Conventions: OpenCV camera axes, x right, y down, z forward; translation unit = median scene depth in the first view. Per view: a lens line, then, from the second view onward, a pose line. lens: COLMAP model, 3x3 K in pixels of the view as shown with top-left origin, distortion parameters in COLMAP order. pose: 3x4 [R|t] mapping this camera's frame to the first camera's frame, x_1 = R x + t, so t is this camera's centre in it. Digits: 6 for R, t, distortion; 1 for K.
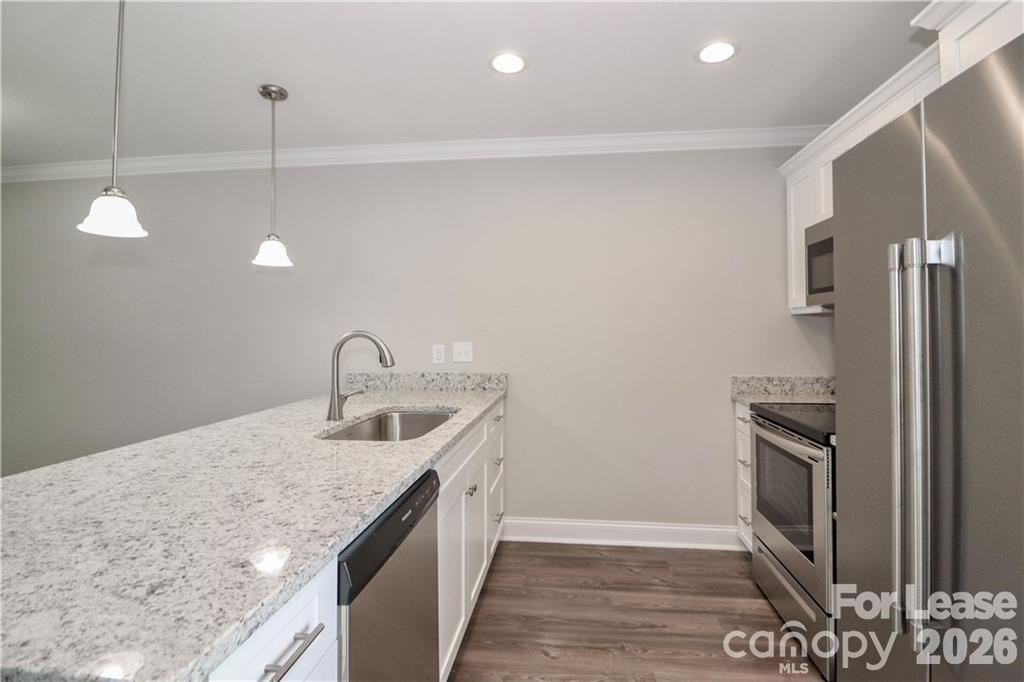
lens RADIAL K [[484.9, 0, 527.8], [0, 484.9, 320.0], [0, 0, 1]] dist [0.000796, -0.010763]
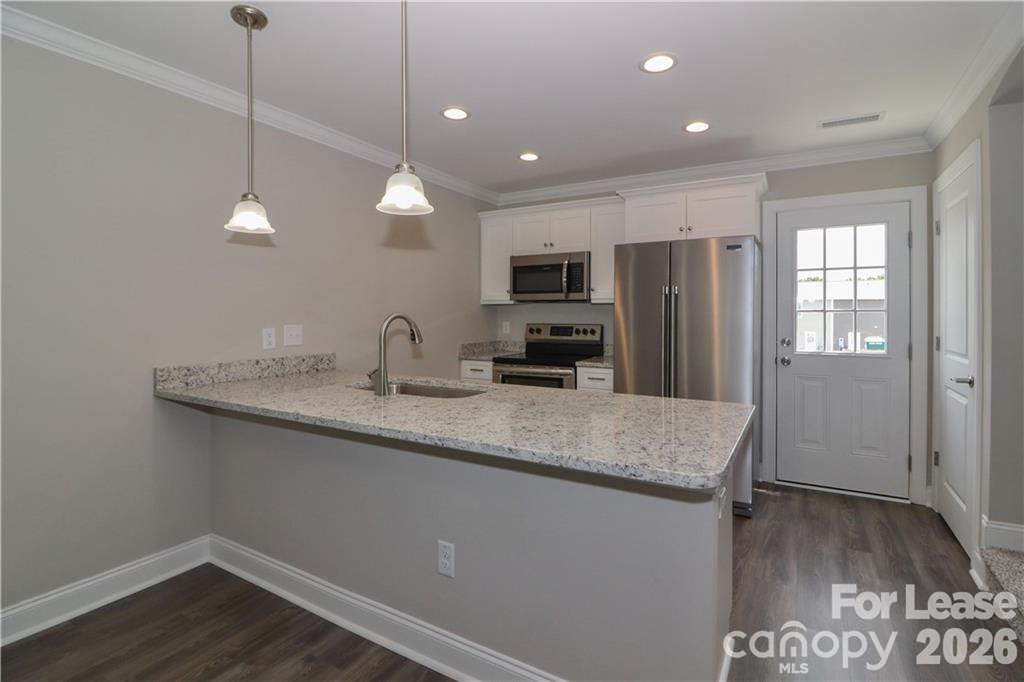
lens RADIAL K [[484.9, 0, 529.1], [0, 484.9, 320.5], [0, 0, 1]] dist [0.000796, -0.010763]
pose [[0.396759, -0.007239, 0.917894, -1.118294], [-0.018219, 0.999710, 0.015760, 0.017909], [-0.917742, -0.022976, 0.396512, 0.250384]]
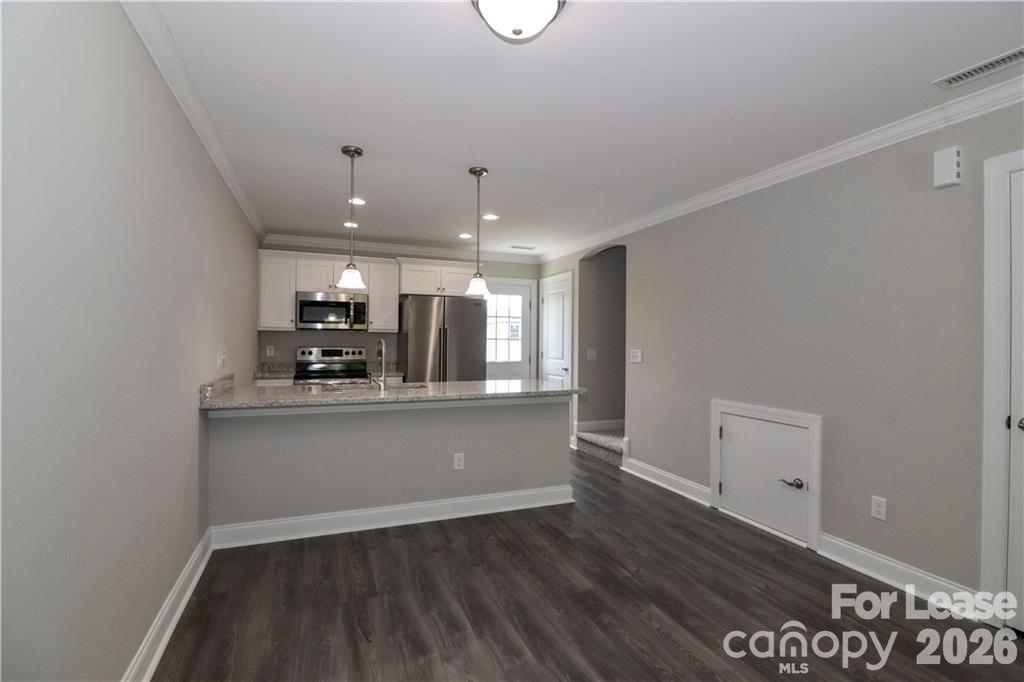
lens RADIAL K [[484.9, 0, 518.1], [0, 484.9, 350.4], [0, 0, 1]] dist [0.000796, -0.010763]
pose [[-0.477300, -0.017441, 0.878567, -1.920870], [-0.021644, 0.999733, 0.008088, 0.035226], [-0.878474, -0.015155, -0.477550, 1.249093]]
